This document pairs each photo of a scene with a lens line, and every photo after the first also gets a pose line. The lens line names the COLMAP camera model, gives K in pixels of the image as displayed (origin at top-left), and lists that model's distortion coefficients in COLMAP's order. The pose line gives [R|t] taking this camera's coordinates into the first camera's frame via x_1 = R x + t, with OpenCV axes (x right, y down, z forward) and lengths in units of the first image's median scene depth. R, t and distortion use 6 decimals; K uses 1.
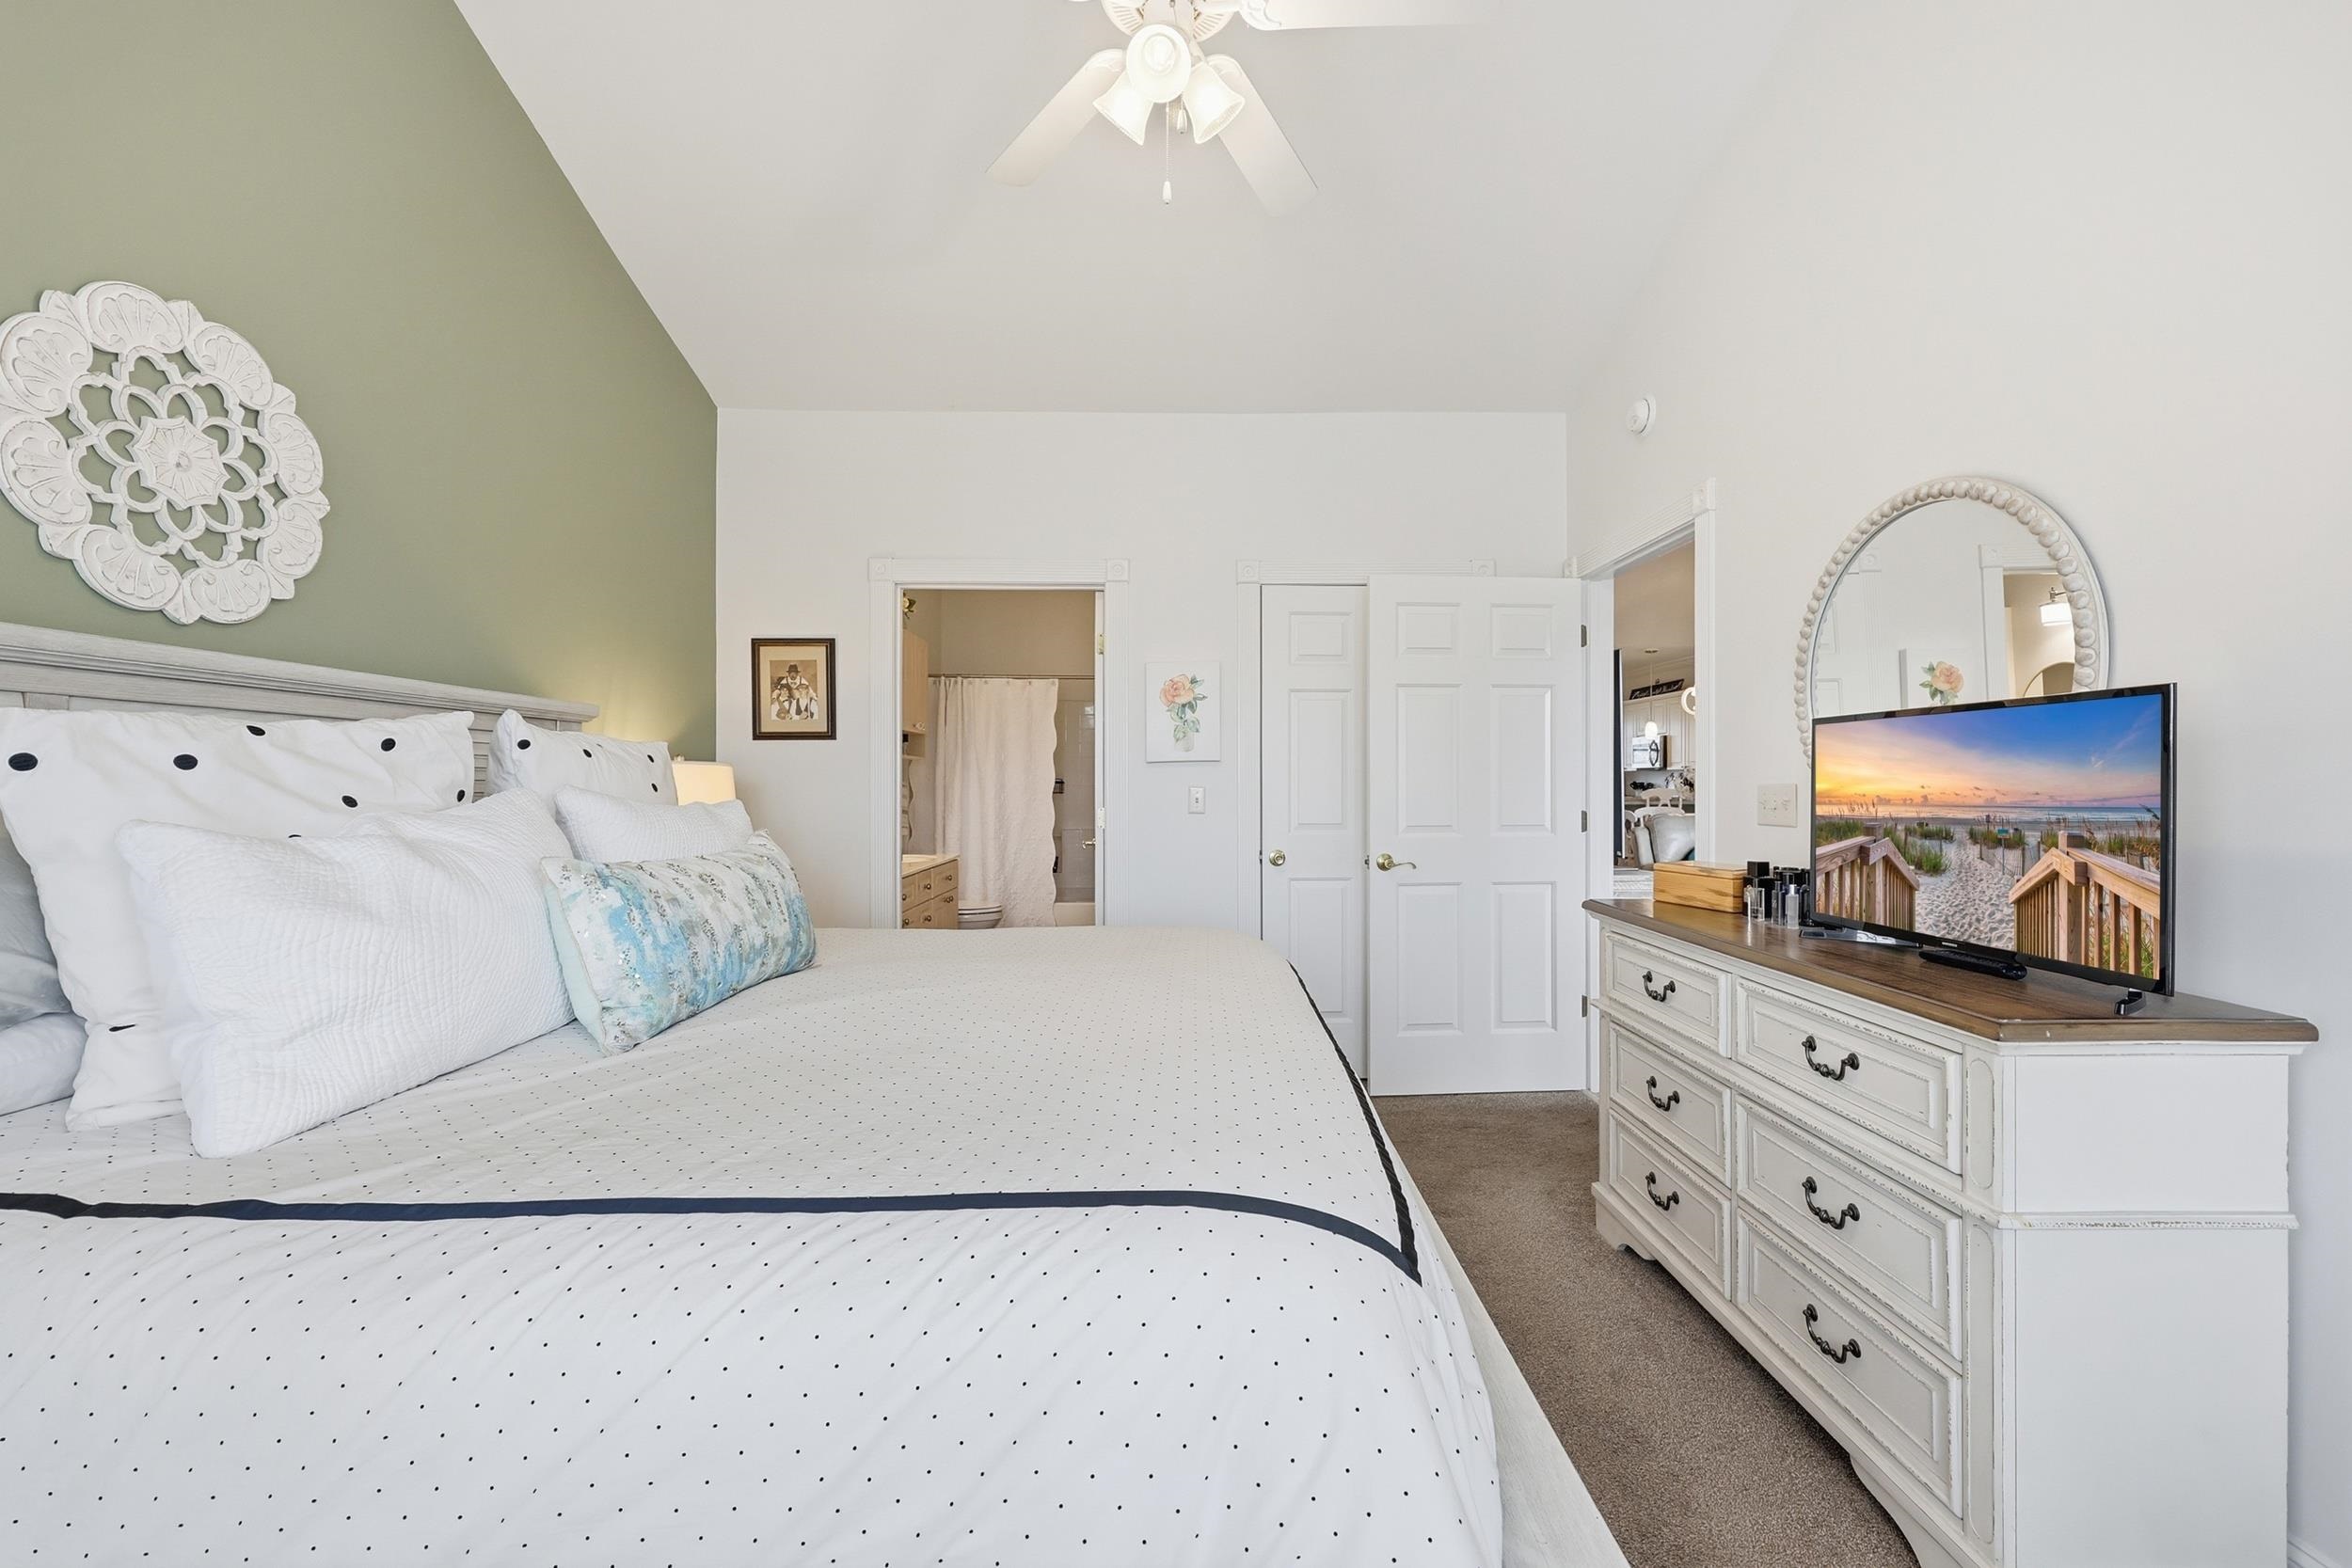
lens RADIAL K [[958.9, 0, 1176.0], [0, 958.9, 784.0], [0, 0, 1]] dist [0.001337, -0.000143]
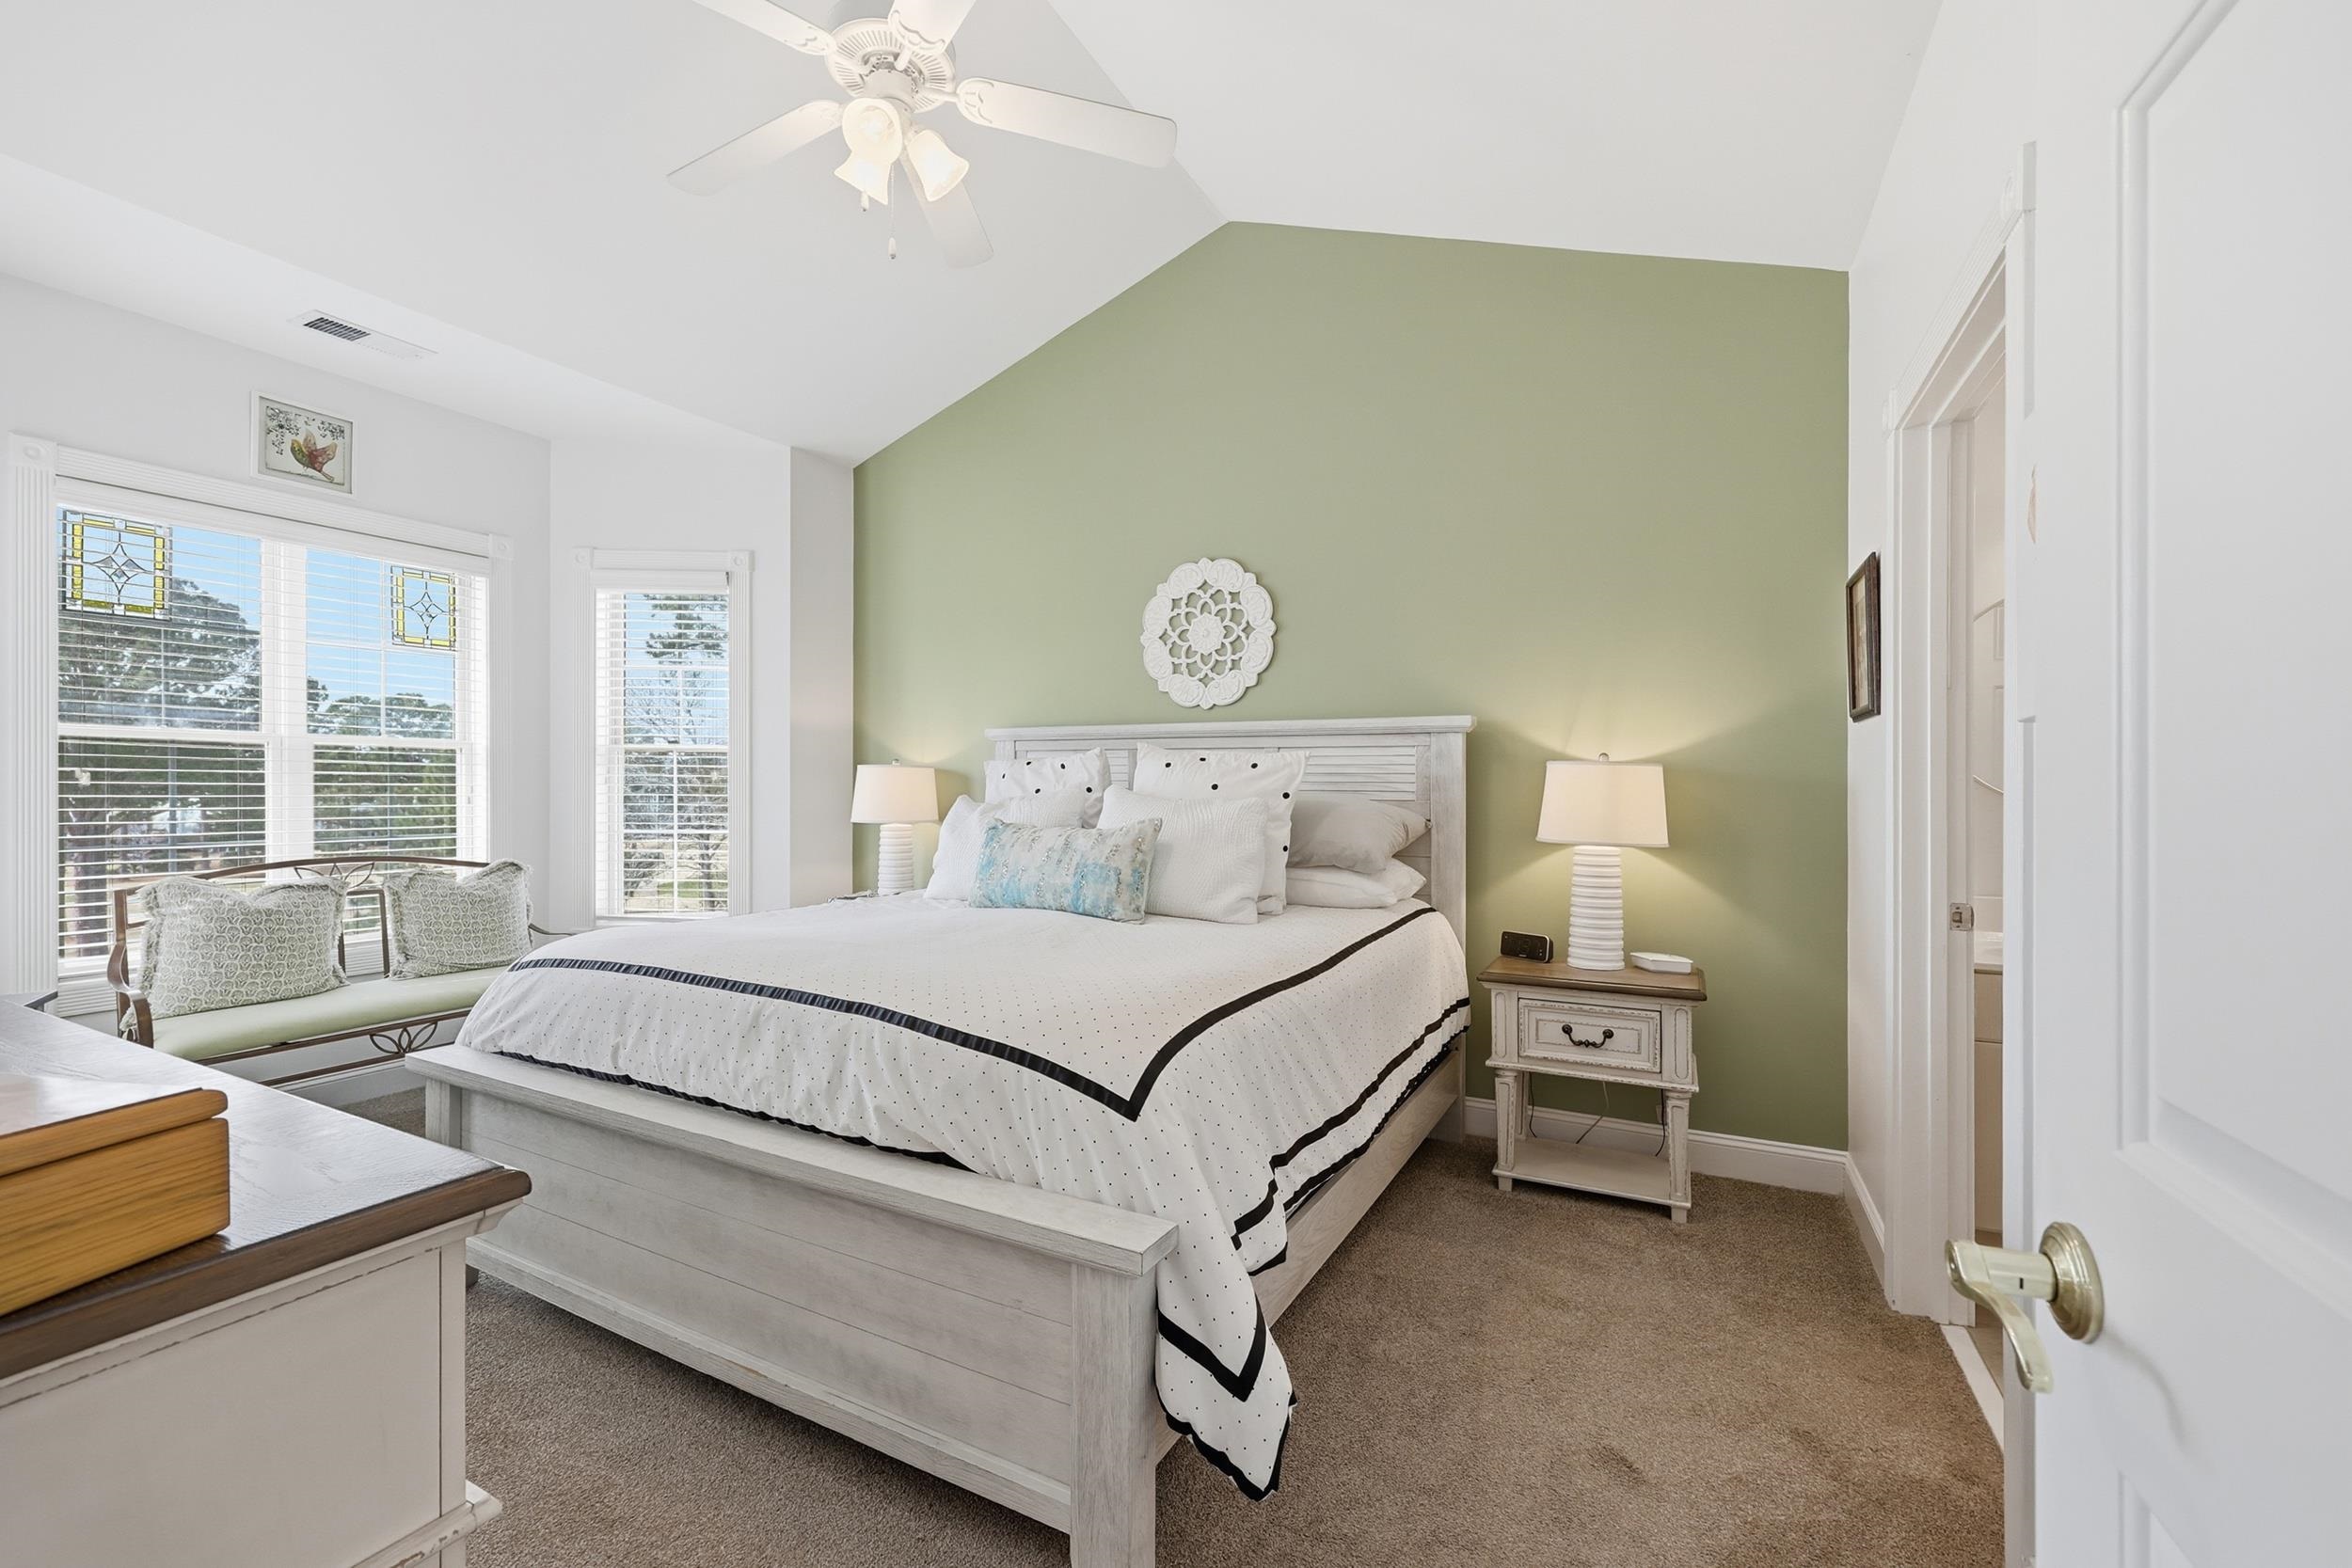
lens RADIAL K [[958.9, 0, 1176.0], [0, 958.9, 784.0], [0, 0, 1]] dist [0.001337, -0.000143]
pose [[-0.464637, -0.002464, -0.885498, 0.864475], [-0.002780, 0.999995, -0.001324, 0.001959], [0.885497, 0.001847, -0.464641, 1.894591]]
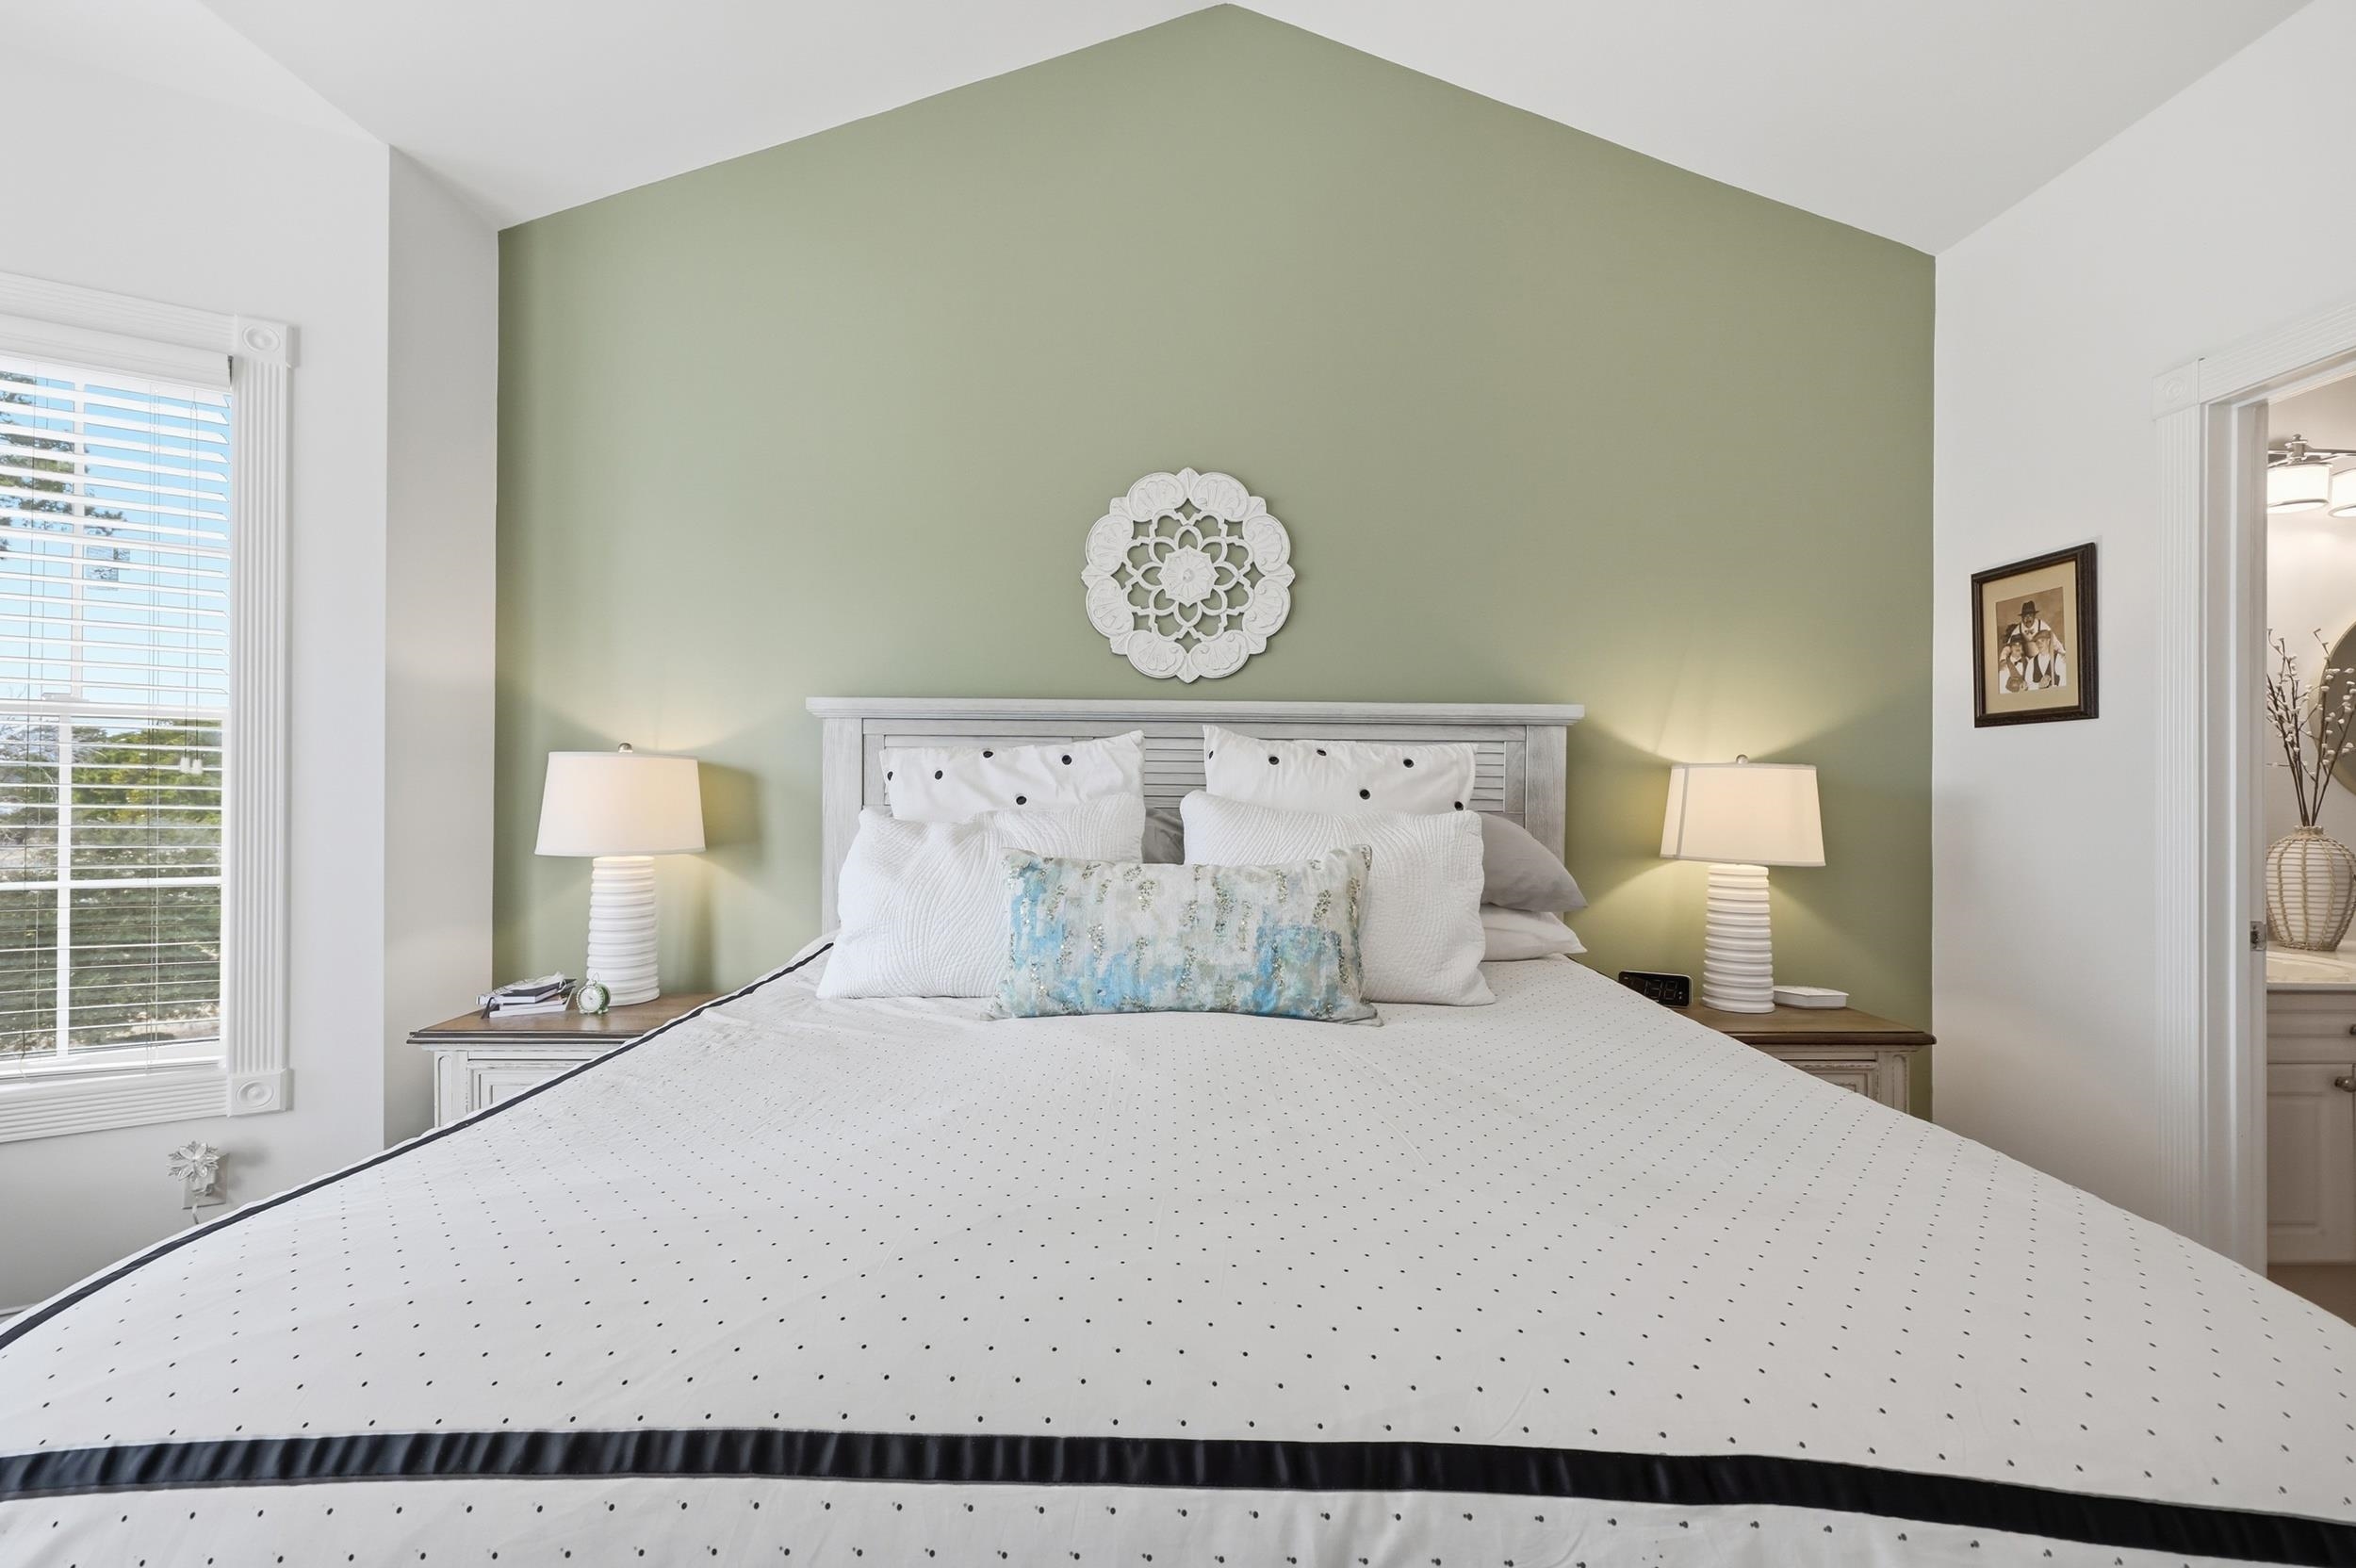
lens RADIAL K [[972.2, 0, 1184.6], [0, 972.2, 779.7], [0, 0, 1]] dist [-0.000609, 0.000051]
pose [[0.010699, -0.010403, -0.999889, 0.475029], [-0.006365, 0.999925, -0.010472, 0.000653], [0.999923, 0.006477, 0.010632, 0.962093]]
